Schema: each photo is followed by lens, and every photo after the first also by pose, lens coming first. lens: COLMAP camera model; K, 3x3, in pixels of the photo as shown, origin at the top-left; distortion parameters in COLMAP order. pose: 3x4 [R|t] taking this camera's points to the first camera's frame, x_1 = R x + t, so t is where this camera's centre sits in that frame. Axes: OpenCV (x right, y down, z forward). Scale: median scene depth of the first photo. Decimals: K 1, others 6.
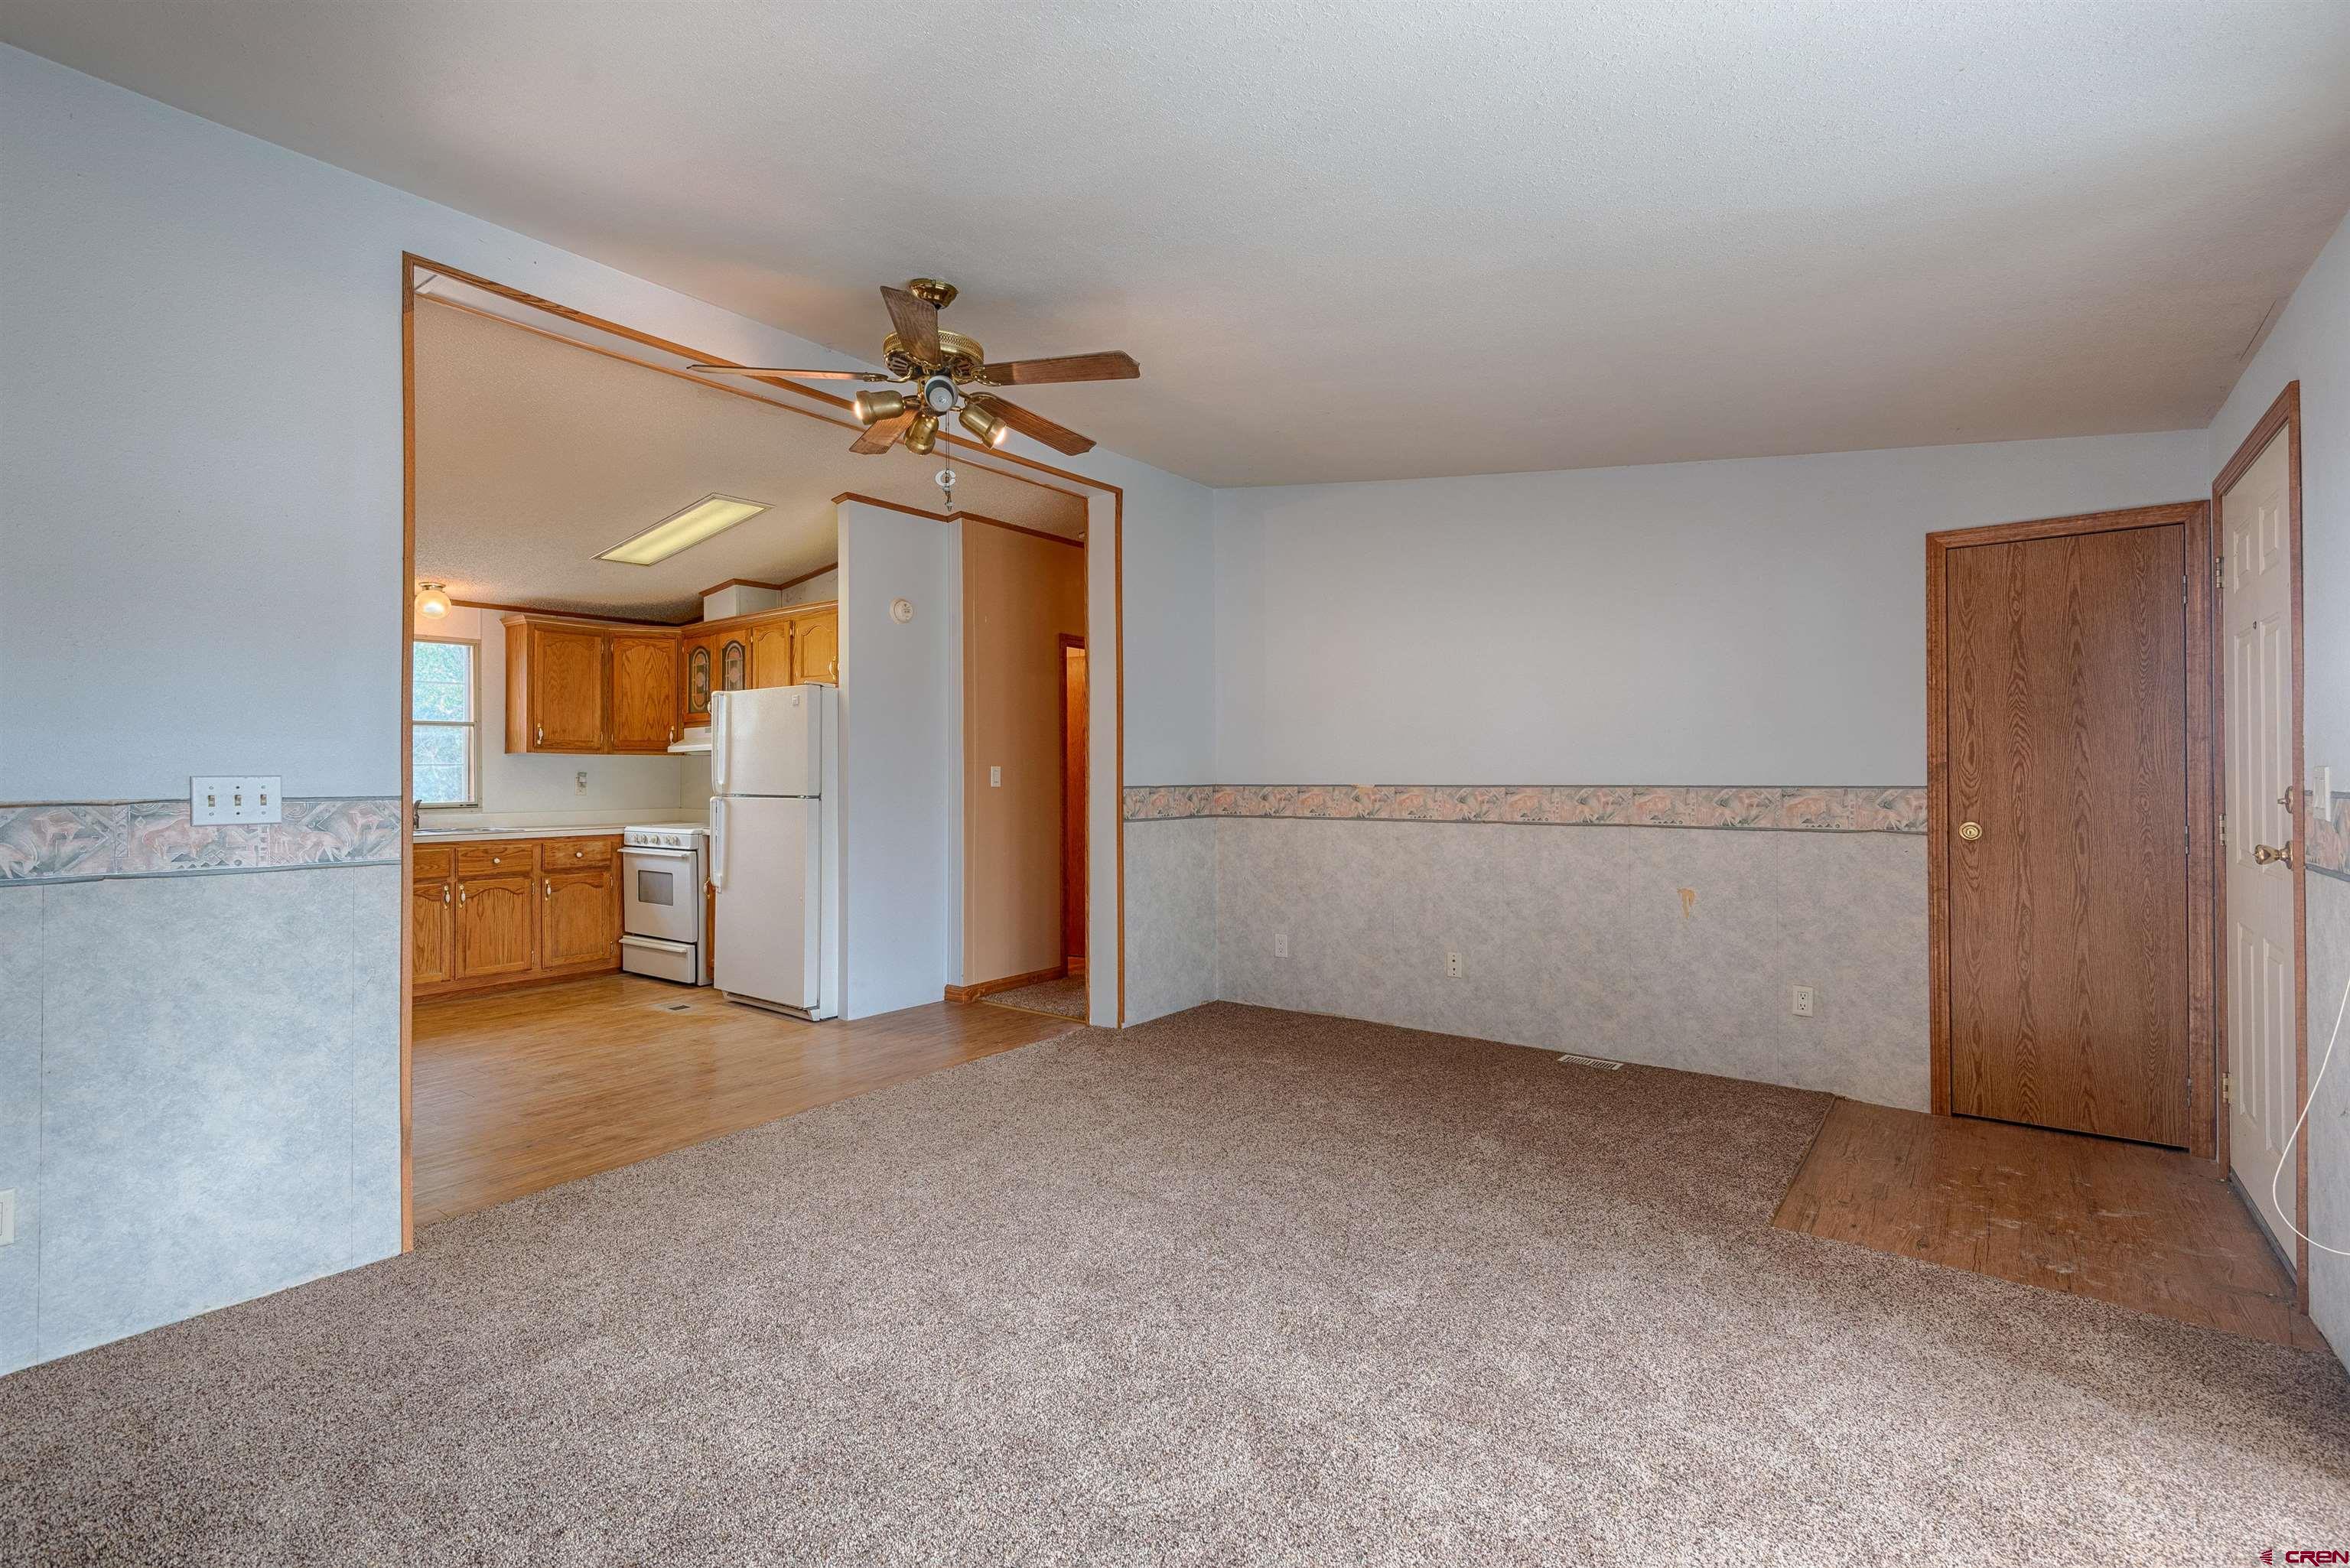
lens RADIAL K [[1043.1, 0, 1190.2], [0, 1043.1, 777.0], [0, 0, 1]] dist [0.002189, -0.008315]
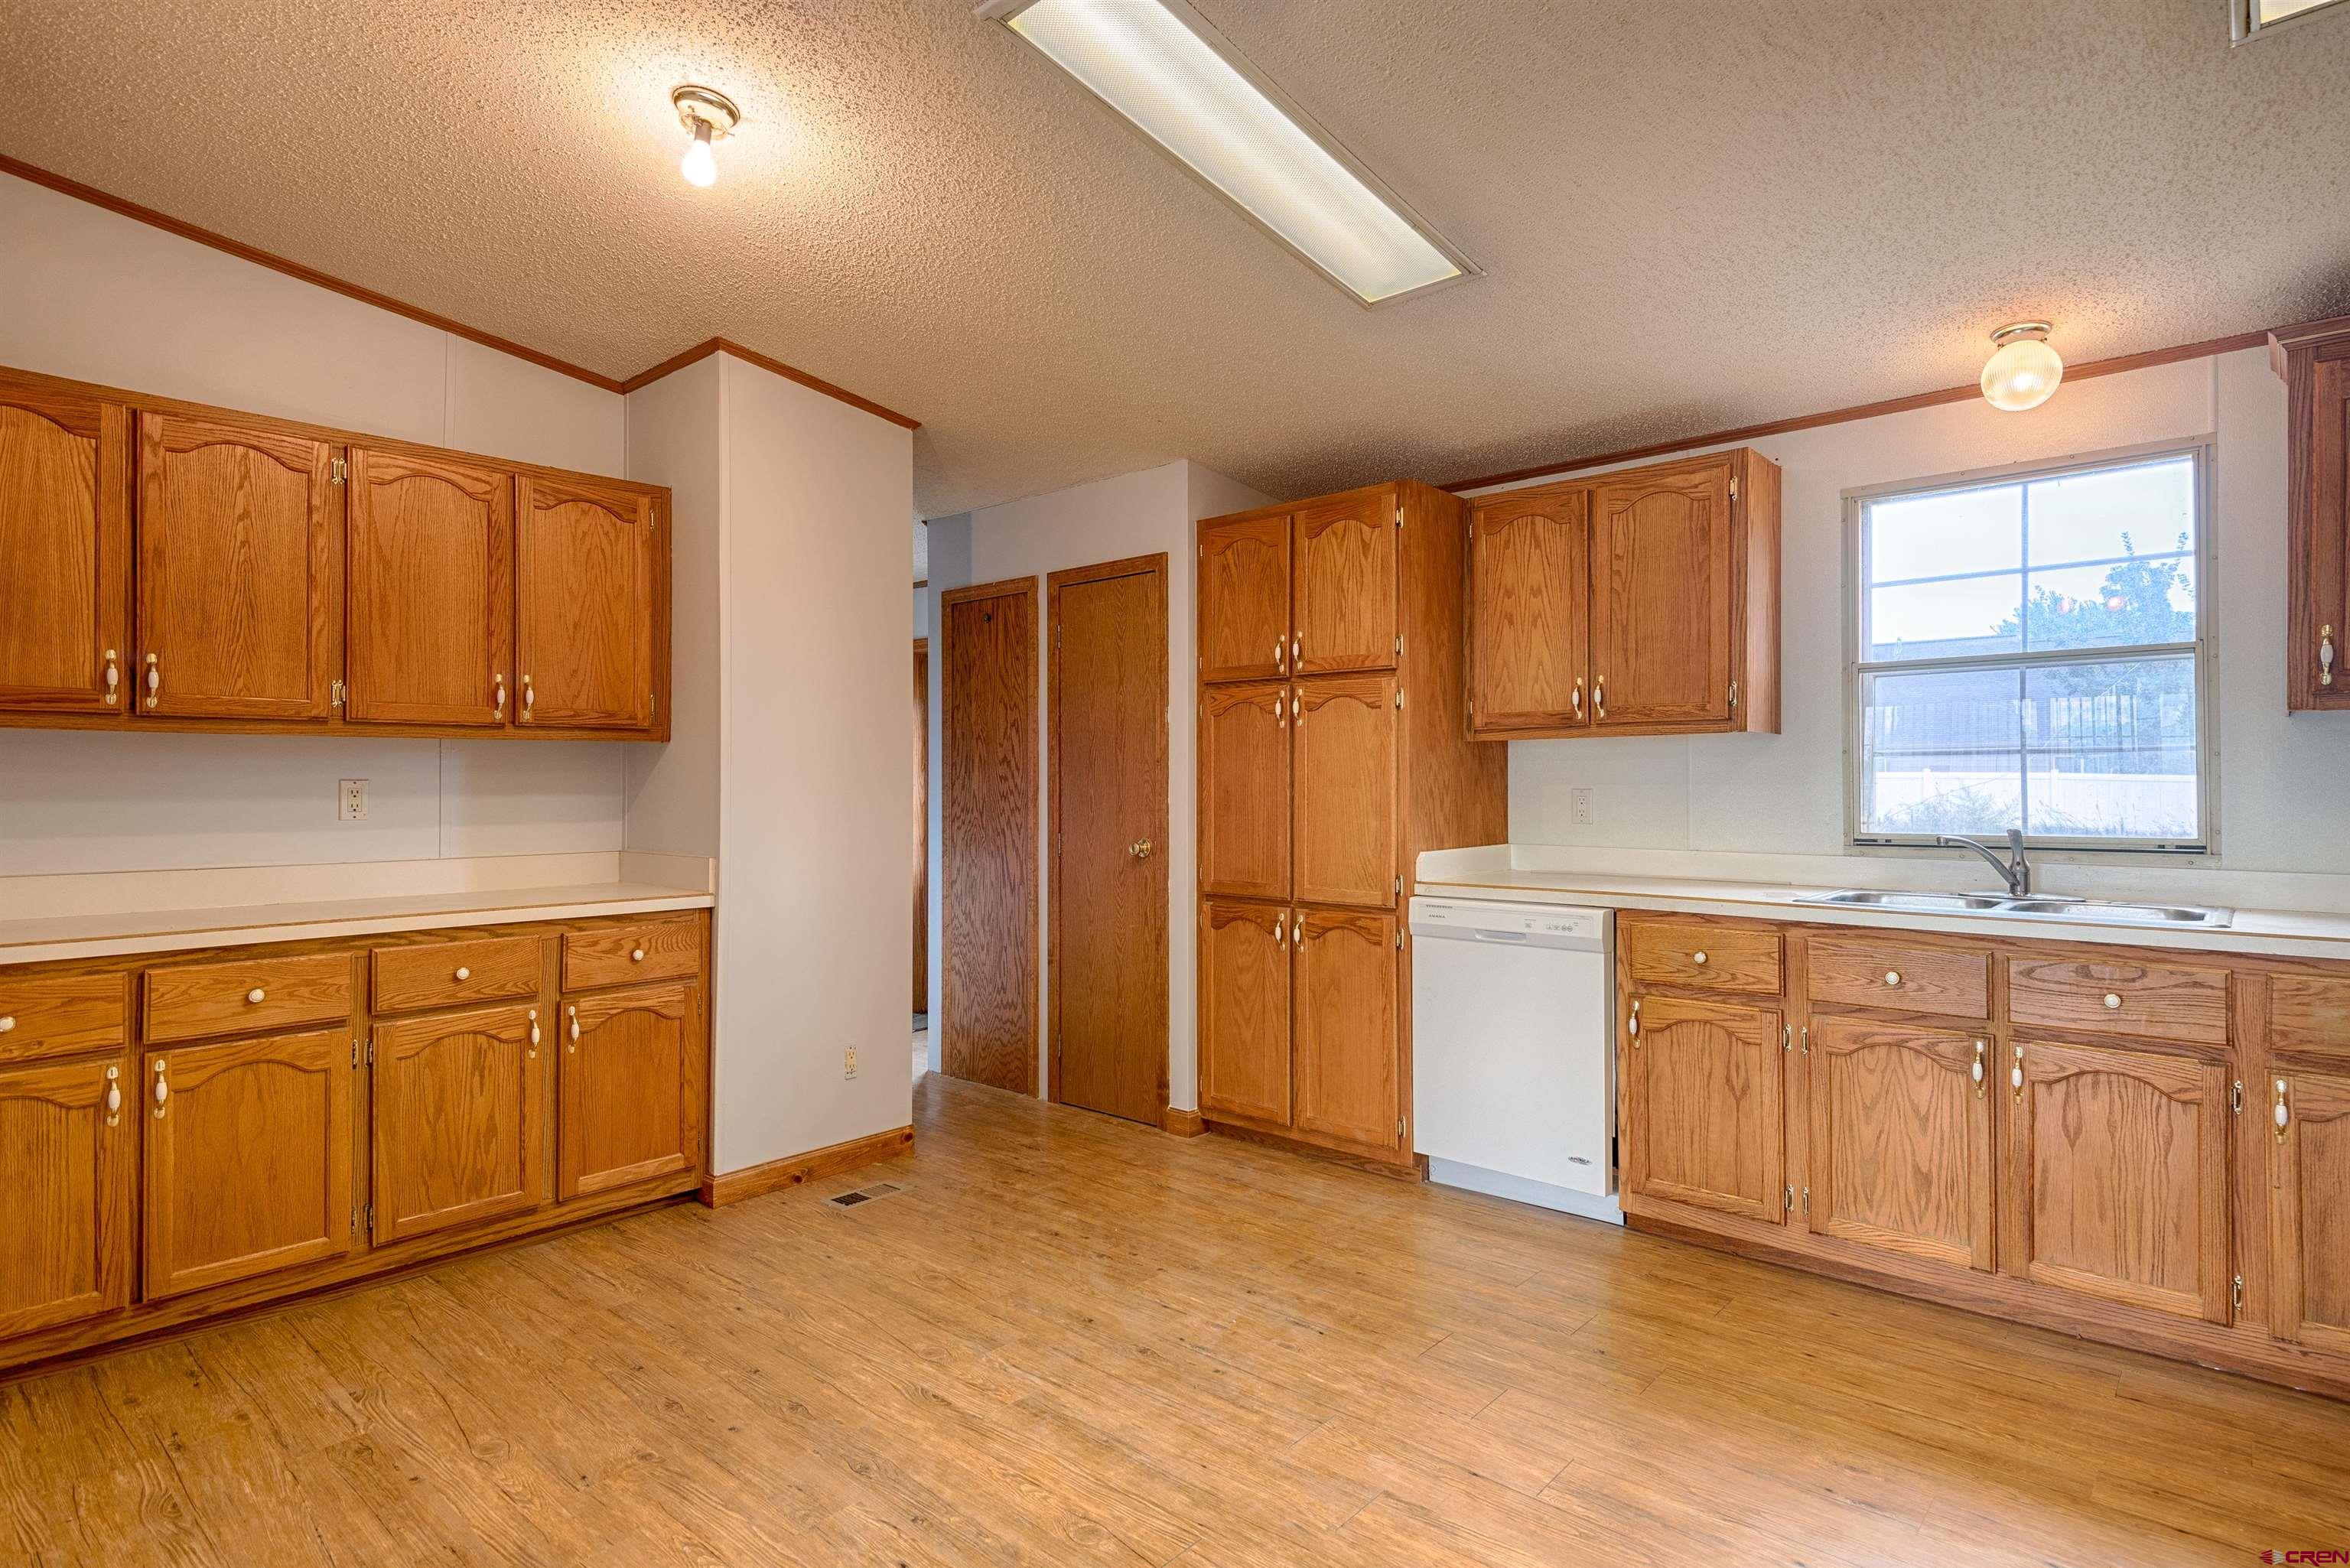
lens RADIAL K [[1201.5, 0, 1174.7], [0, 1201.5, 773.8], [0, 0, 1]] dist [0.015455, -0.013972]
pose [[-0.113371, -0.004087, -0.993544, -0.190303], [0.001660, 0.999989, -0.004303, -0.000319], [0.993551, -0.002137, -0.113363, 0.693701]]
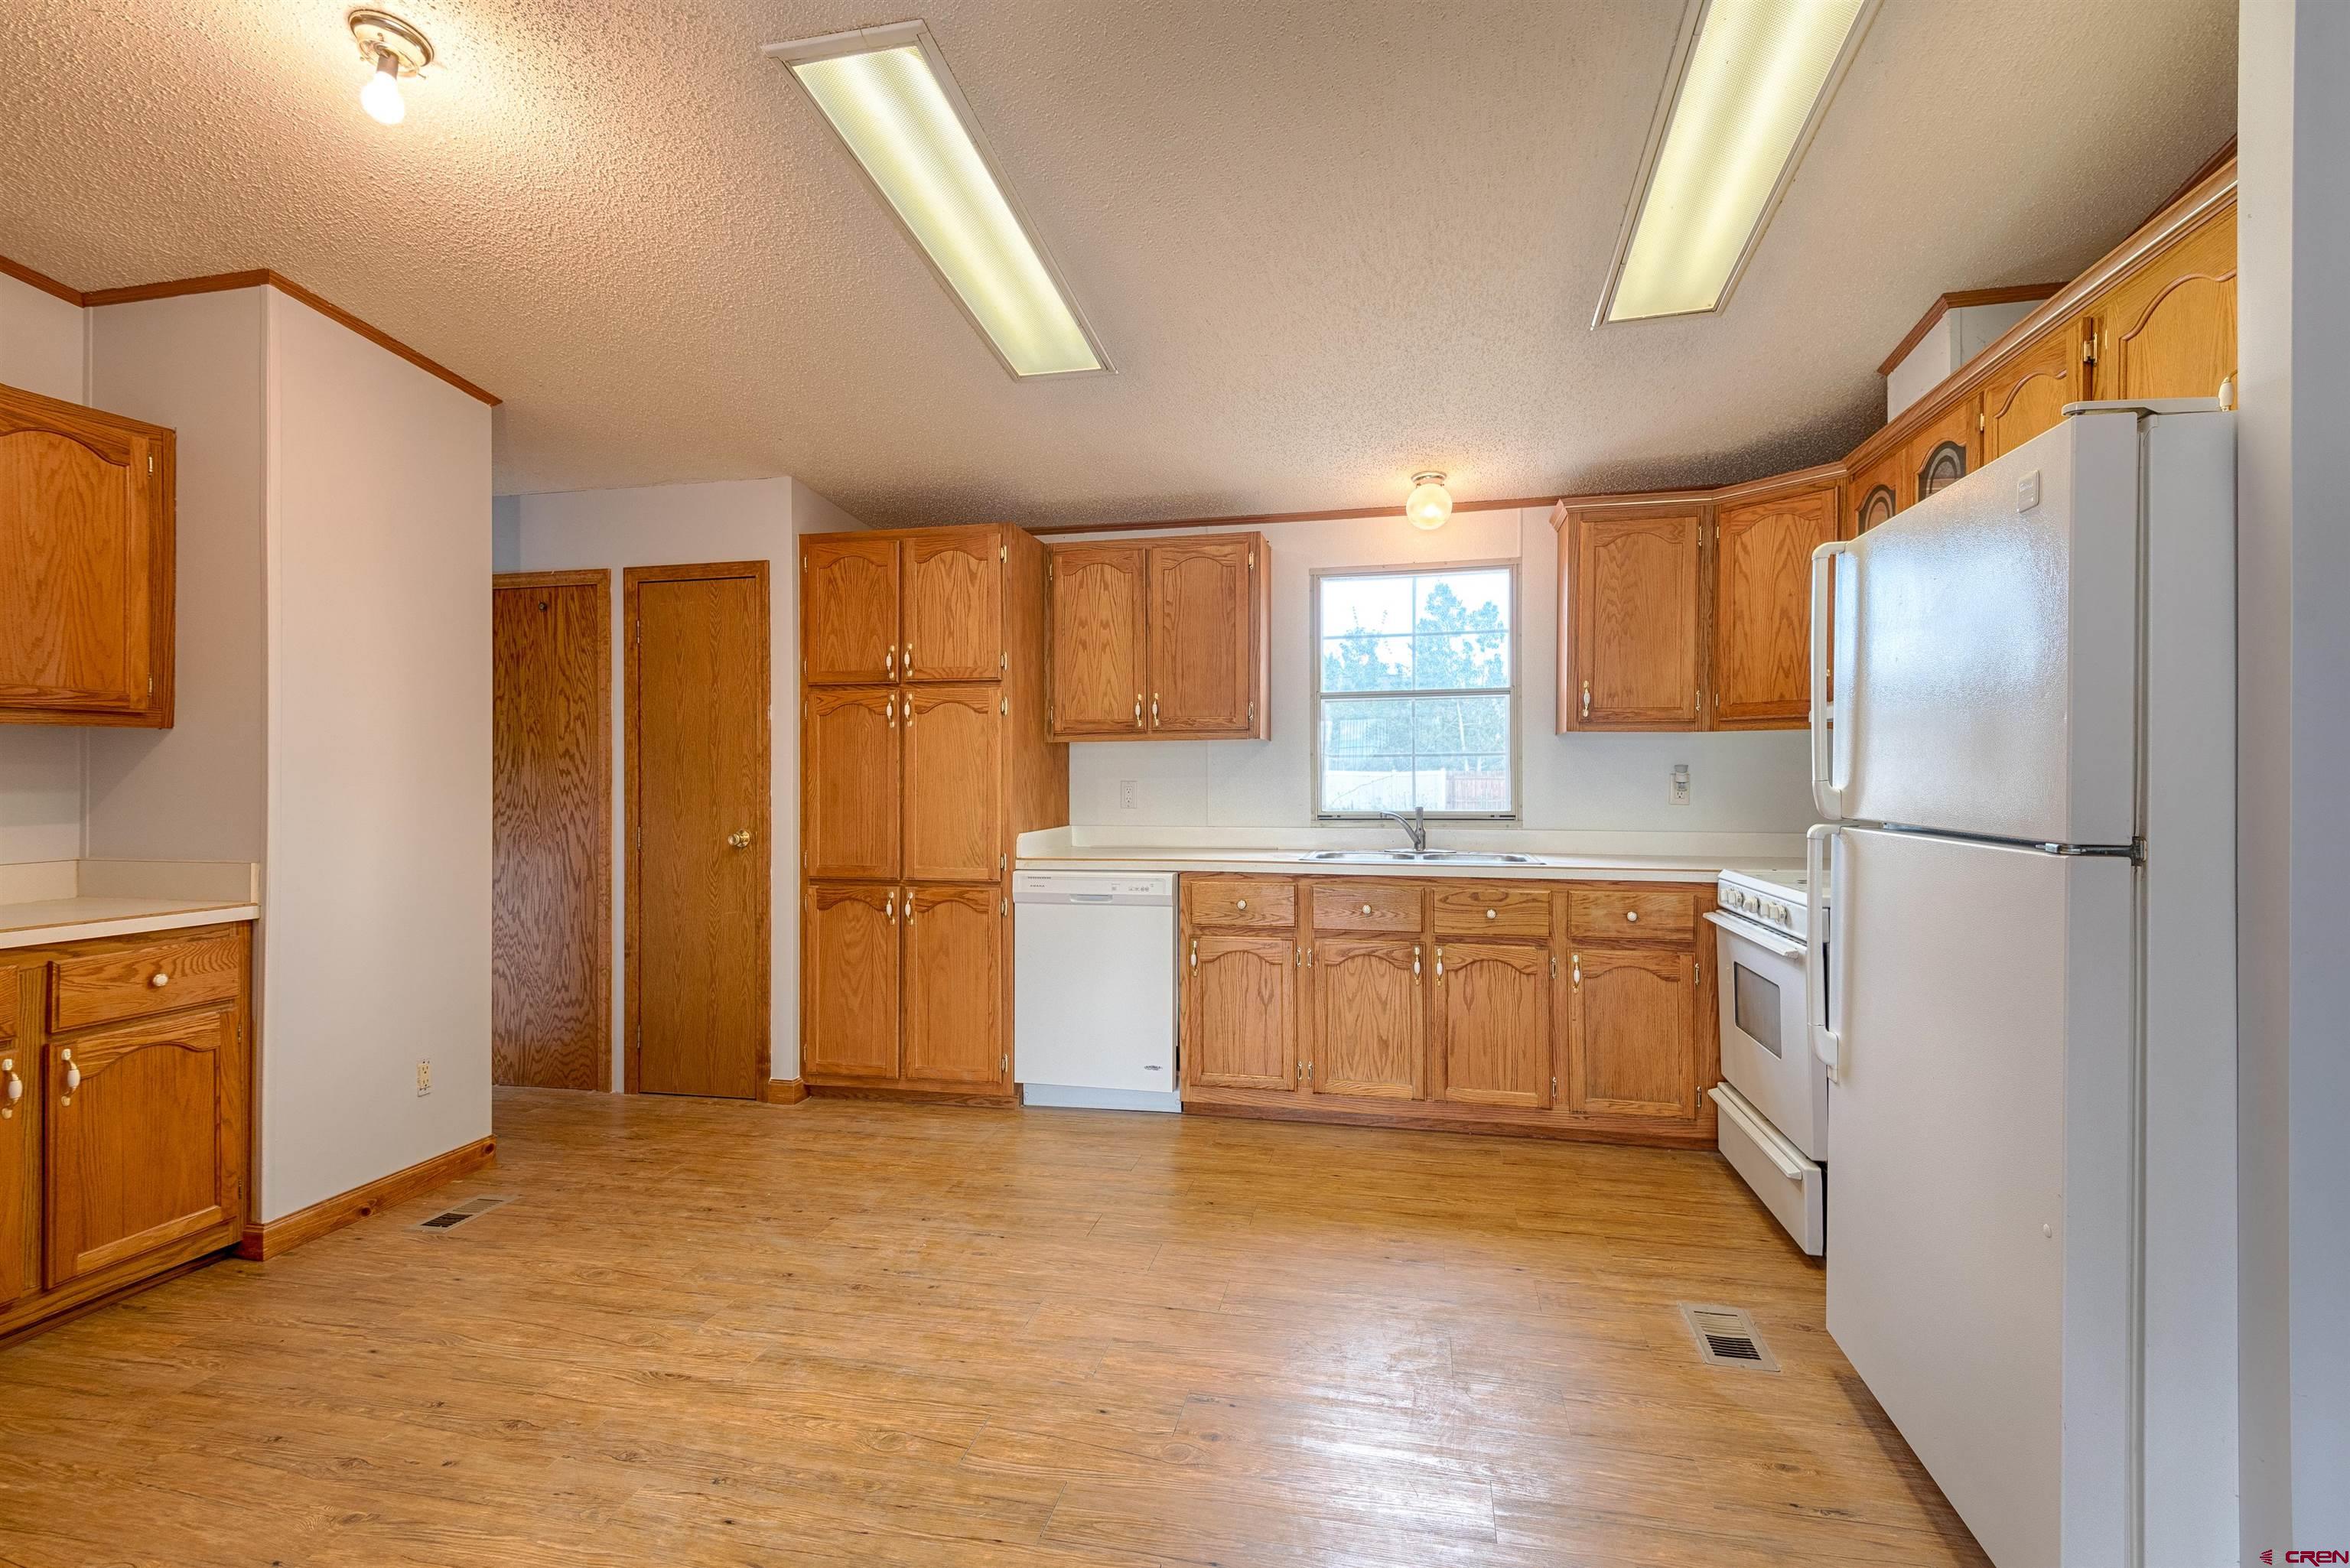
lens RADIAL K [[1043.1, 0, 1189.0], [0, 1043.1, 774.1], [0, 0, 1]] dist [0.002189, -0.008315]
pose [[0.394308, -0.000009, -0.918978, -0.184930], [0.001152, 0.999999, 0.000485, 0.000348], [0.918978, -0.001250, 0.394307, 0.592505]]
